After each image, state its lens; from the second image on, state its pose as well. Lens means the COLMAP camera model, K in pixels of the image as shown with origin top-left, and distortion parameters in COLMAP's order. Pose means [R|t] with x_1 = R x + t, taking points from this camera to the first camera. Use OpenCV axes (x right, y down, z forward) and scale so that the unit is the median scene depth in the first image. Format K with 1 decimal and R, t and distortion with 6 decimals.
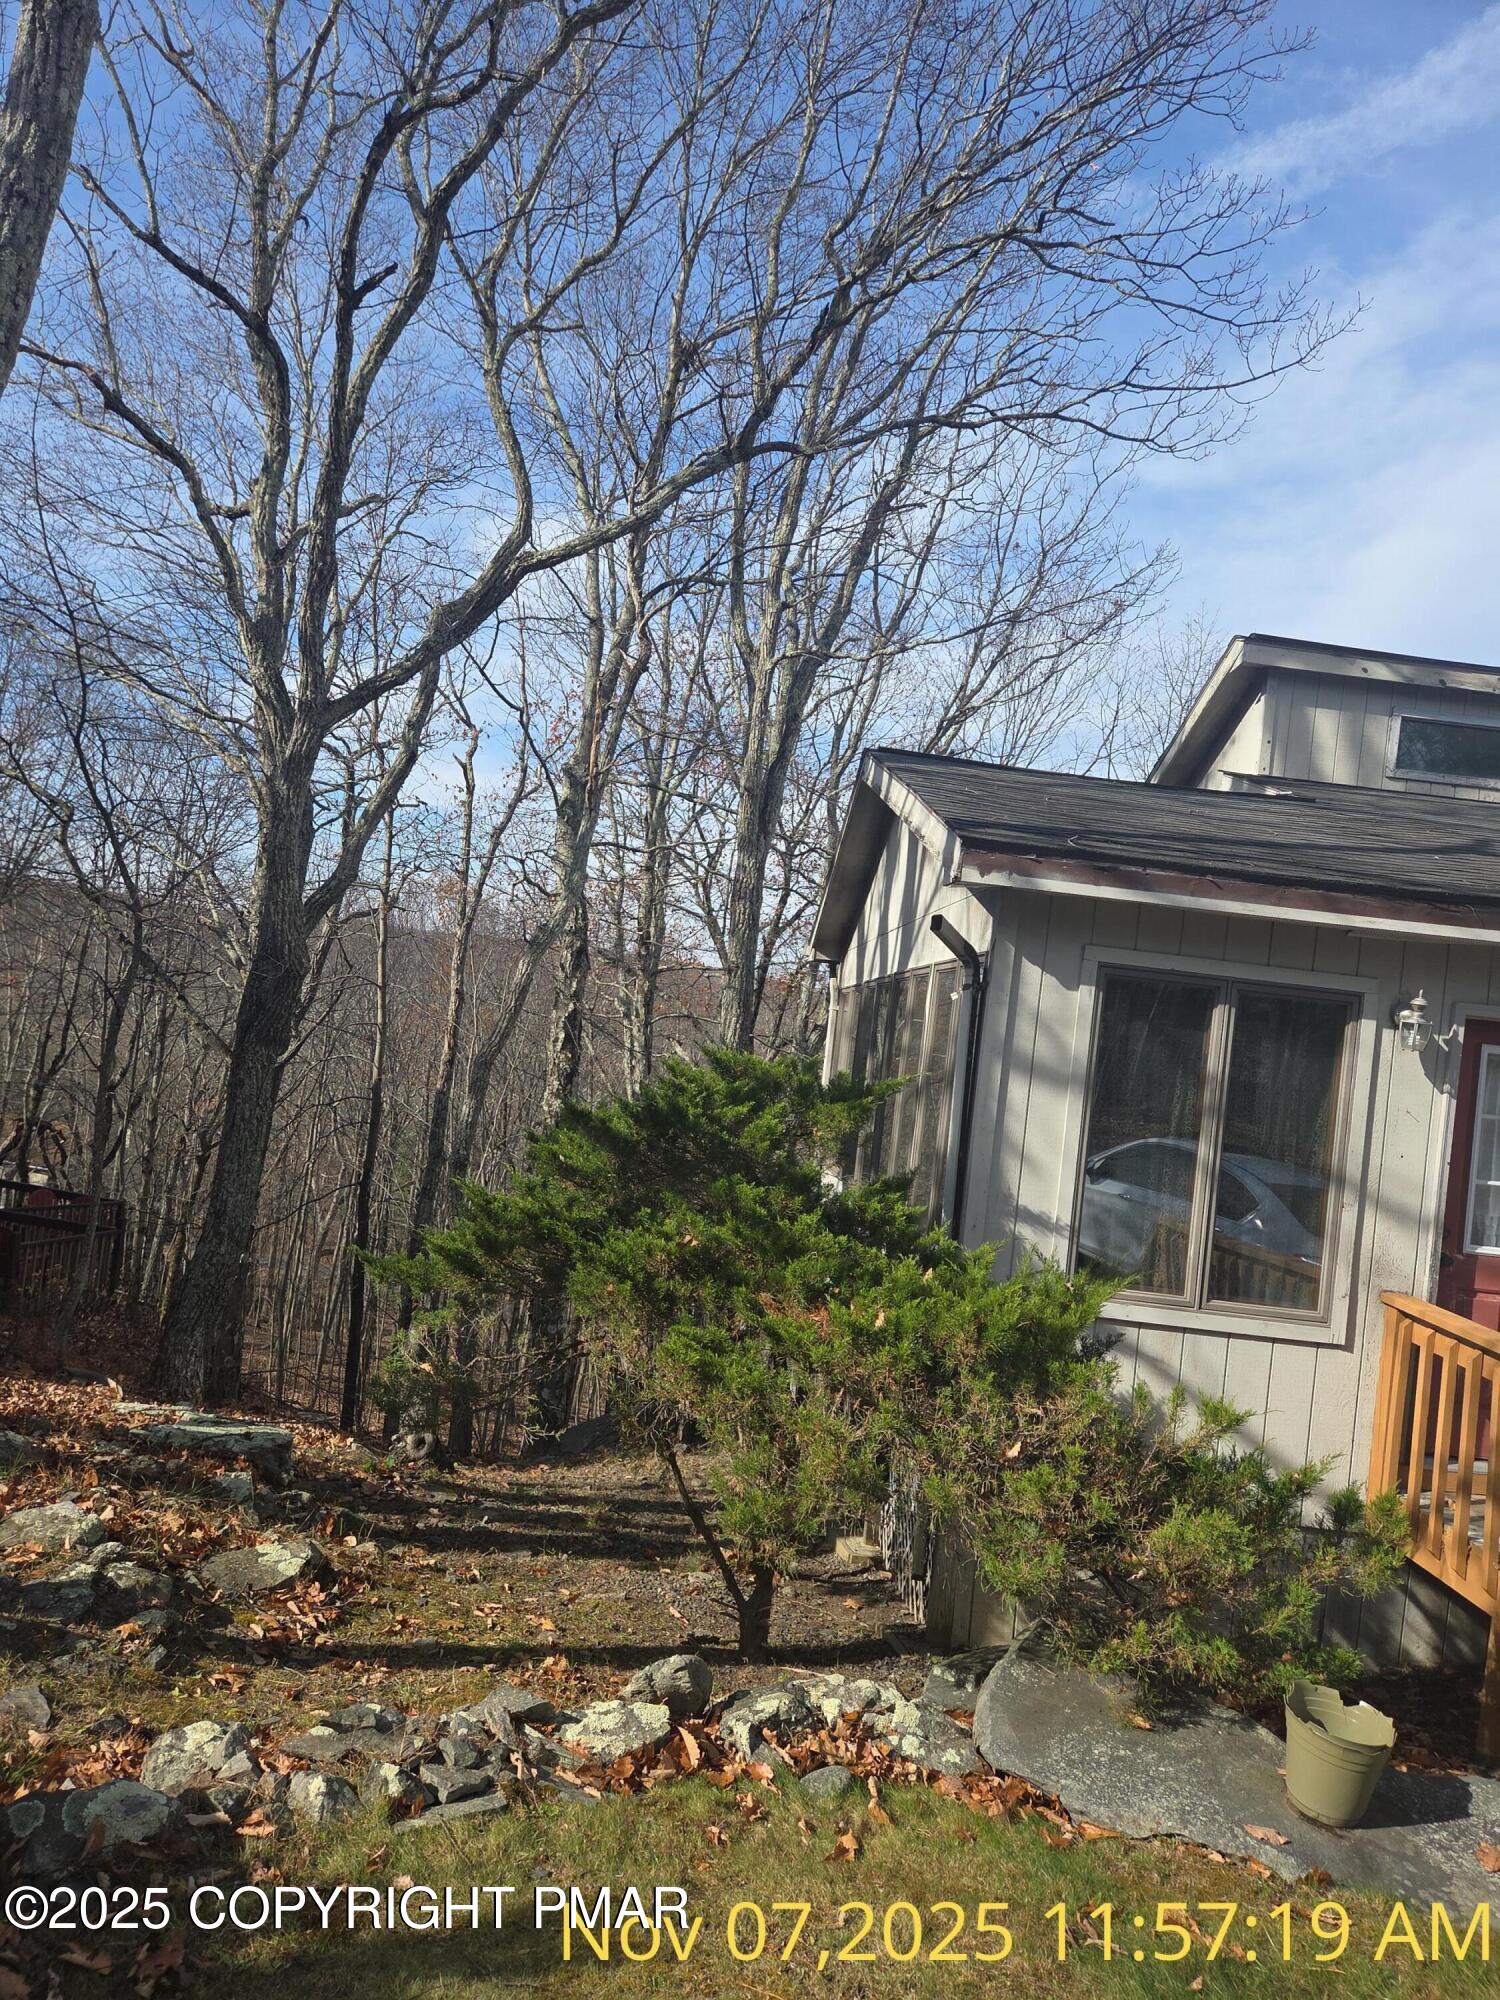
lens RADIAL K [[1288.5, 0, 750.9], [0, 1288.5, 988.7], [0, 0, 1]] dist [0.072597, -0.087909]
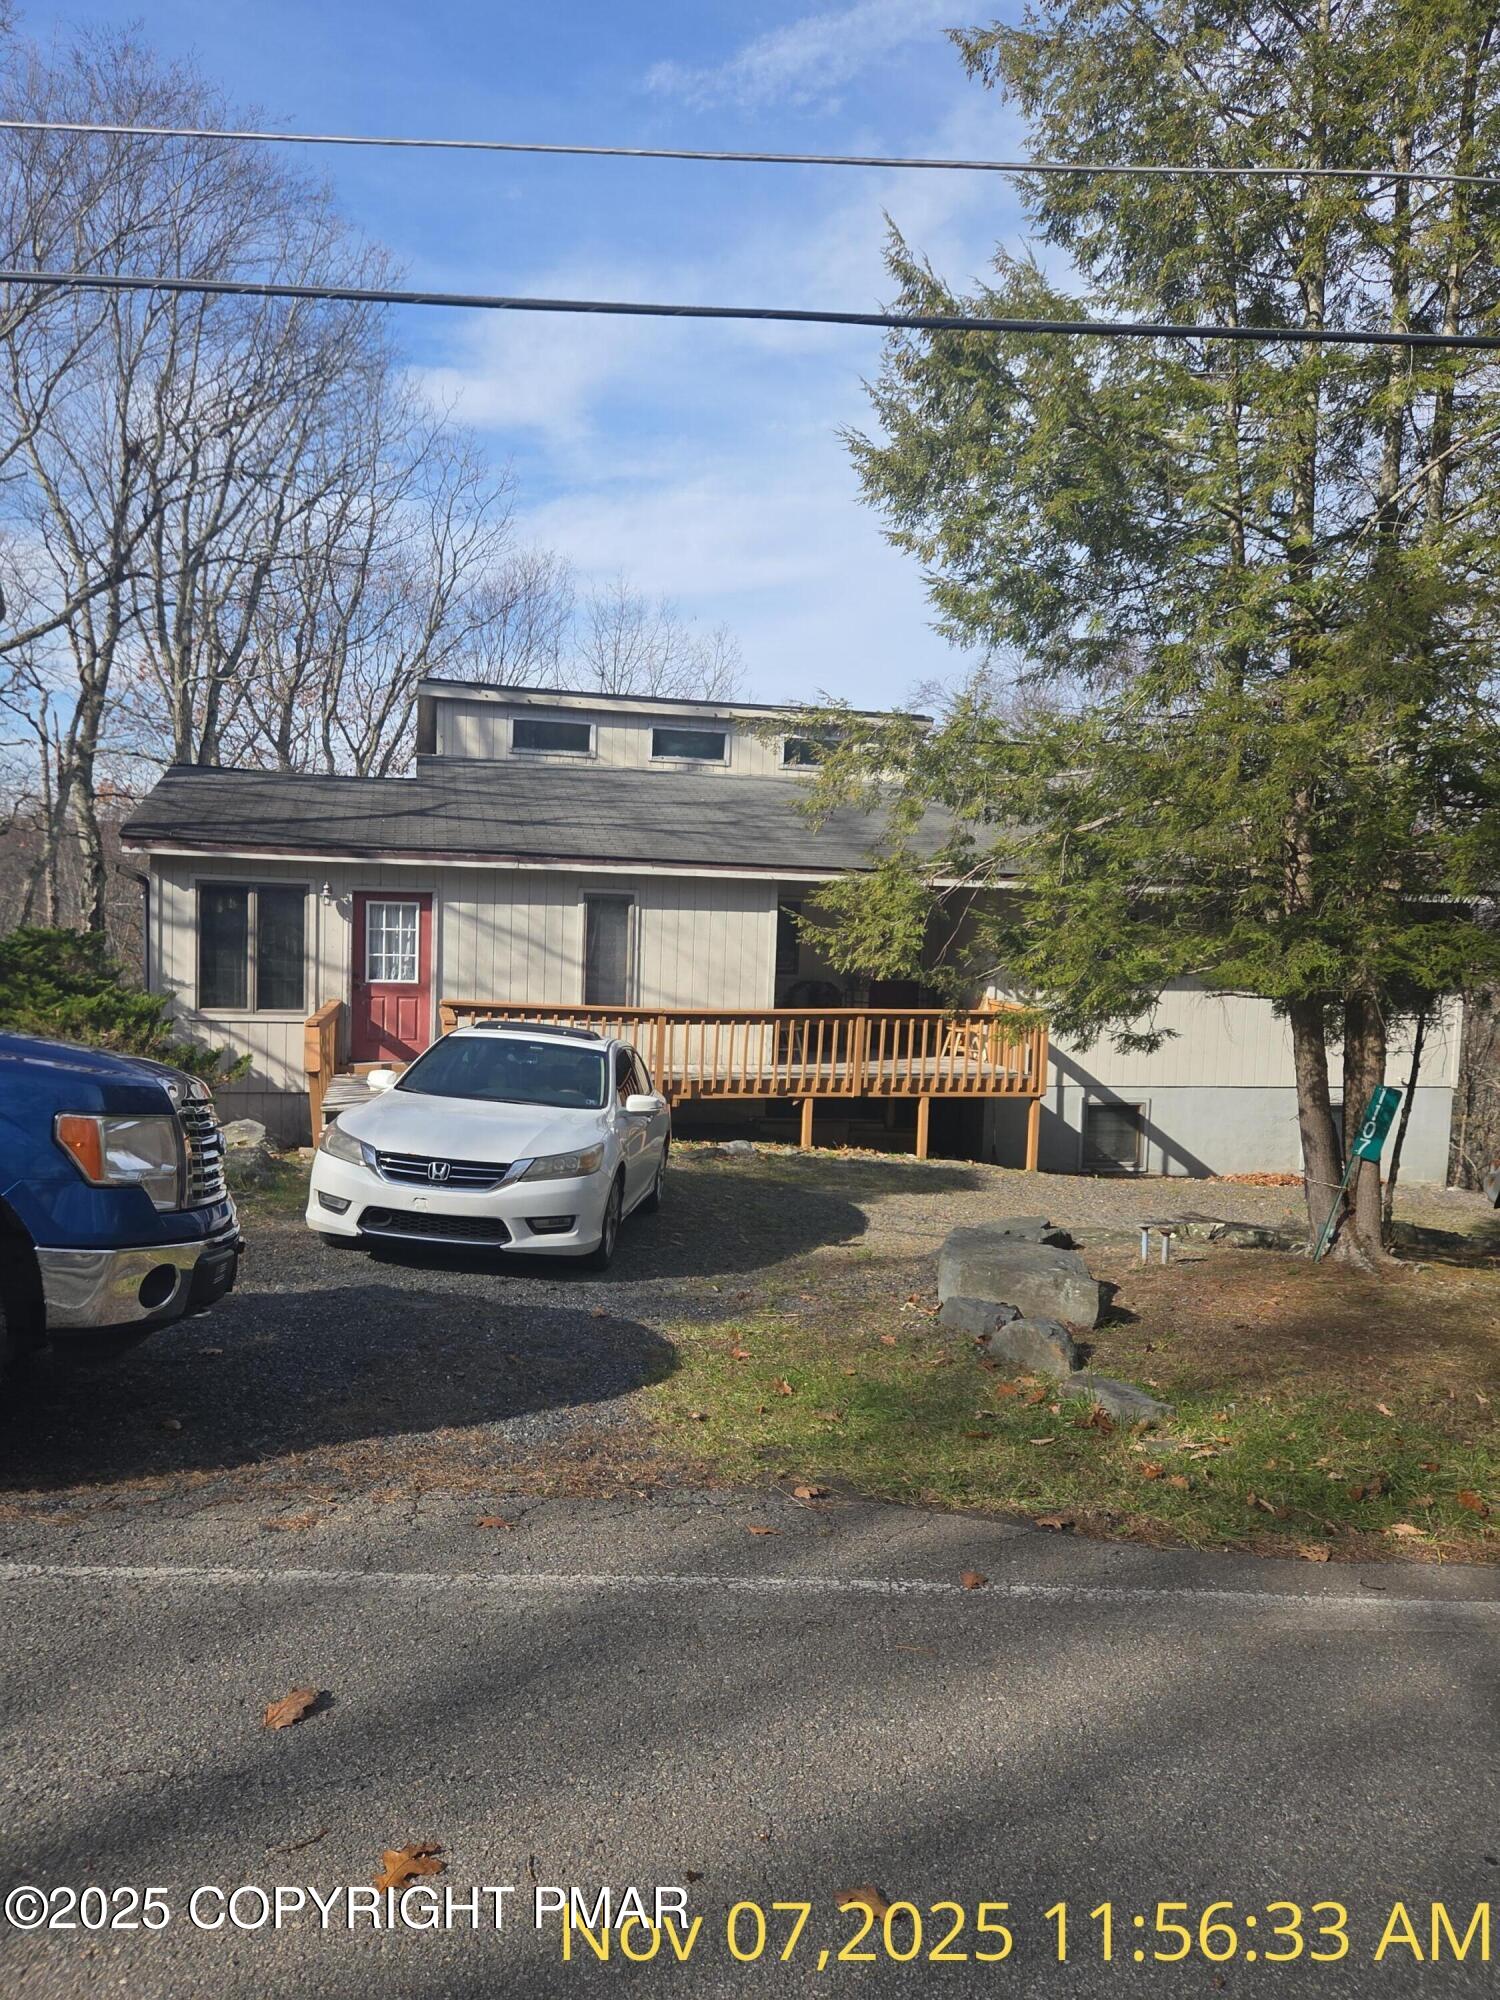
lens RADIAL K [[1288.5, 0, 750.9], [0, 1288.5, 988.7], [0, 0, 1]] dist [0.072597, -0.087909]
pose [[0.979942, -0.089100, 0.178256, 0.845654], [0.070033, 0.991401, 0.110543, -0.013420], [-0.186573, -0.095842, 0.977755, -1.659472]]
